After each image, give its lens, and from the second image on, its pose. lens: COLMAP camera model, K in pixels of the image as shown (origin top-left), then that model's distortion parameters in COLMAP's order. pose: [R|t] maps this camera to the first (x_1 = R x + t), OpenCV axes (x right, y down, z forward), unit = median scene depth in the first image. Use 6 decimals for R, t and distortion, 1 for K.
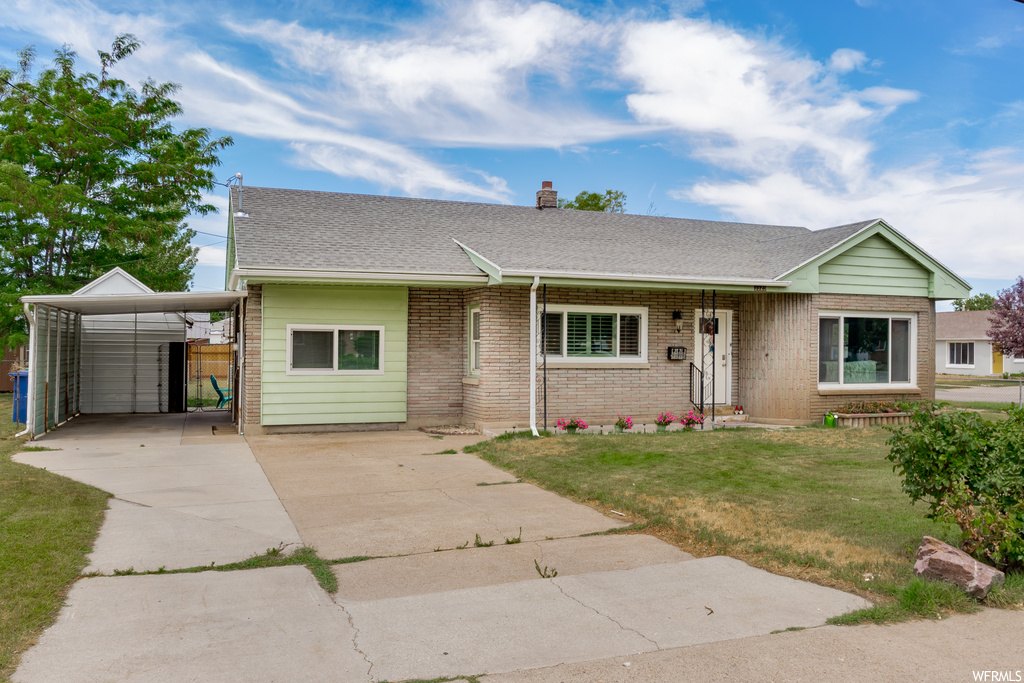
lens RADIAL K [[830.5, 0, 546.5], [0, 830.5, 353.2], [0, 0, 1]] dist [-0.016144, 0.007560]
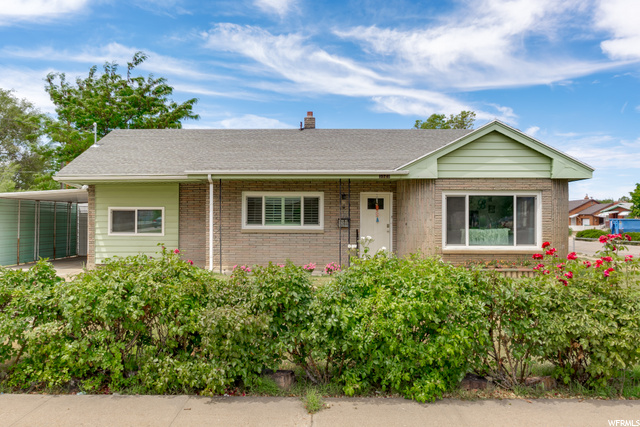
lens RADIAL K [[519.0, 0, 322.0], [0, 519.0, 213.3], [0, 0, 1]] dist [-0.016144, 0.007560]
pose [[0.920119, -0.009128, -0.391532, 0.320109], [0.001588, 0.999807, -0.019575, 0.000699], [0.391636, 0.017389, 0.919956, 0.097809]]
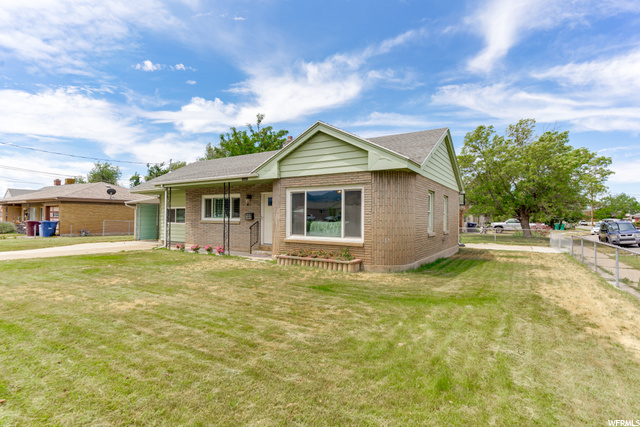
lens RADIAL K [[328.2, 0, 320.8], [0, 328.2, 213.2], [0, 0, 1]] dist [0.002956, 0.000462]
pose [[0.572005, -0.013708, -0.820136, 0.589654], [-0.005056, 0.999782, -0.020237, 0.005042], [0.820235, 0.015722, 0.571811, 0.466613]]
